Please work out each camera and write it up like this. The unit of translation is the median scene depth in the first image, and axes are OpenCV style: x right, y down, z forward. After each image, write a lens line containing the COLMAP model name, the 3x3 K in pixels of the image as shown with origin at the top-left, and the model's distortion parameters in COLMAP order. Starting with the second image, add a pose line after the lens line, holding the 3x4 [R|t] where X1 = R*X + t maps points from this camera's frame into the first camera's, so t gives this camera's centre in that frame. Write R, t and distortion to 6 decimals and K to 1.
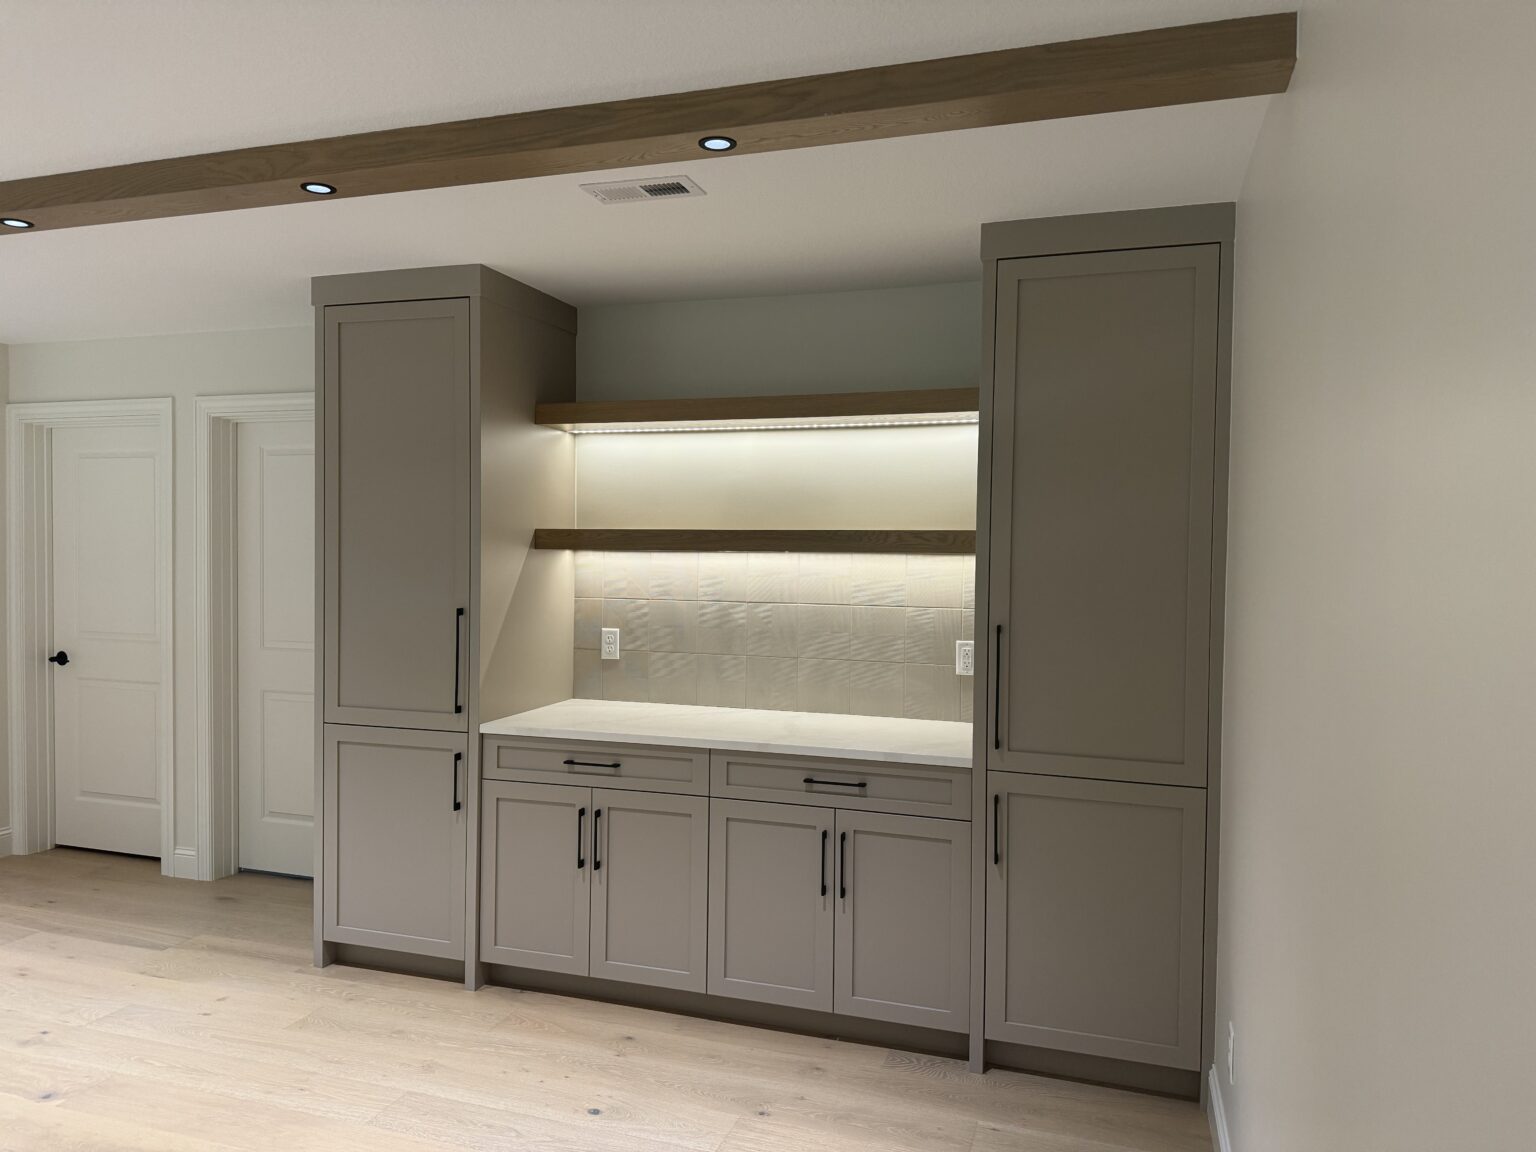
lens RADIAL K [[1069.4, 0, 774.0], [0, 1069.4, 577.1], [0, 0, 1]] dist [0.086087, -0.104286]
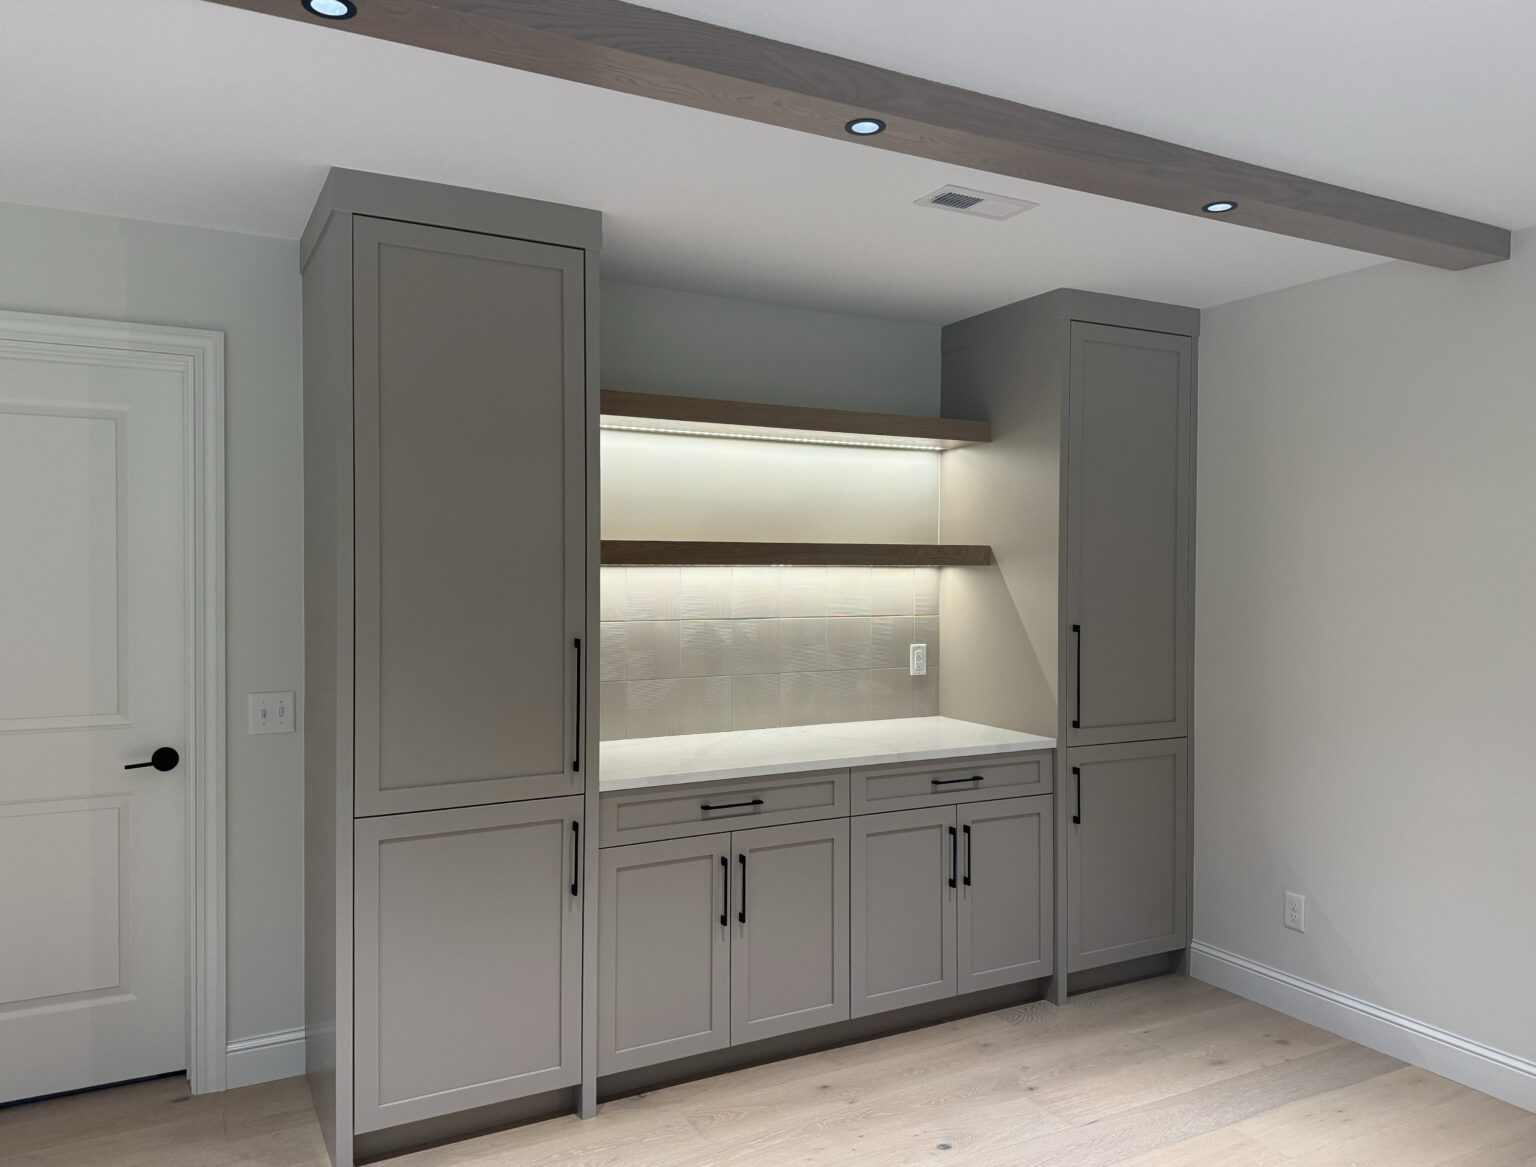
lens RADIAL K [[1208.2, 0, 769.3], [0, 1208.2, 563.2], [0, 0, 1]] dist [0.061504, -0.002646]
pose [[0.668274, -0.009175, 0.743858, -0.872394], [0.024120, 0.999665, -0.009340, -0.016270], [-0.743524, 0.024184, 0.668272, 0.293198]]
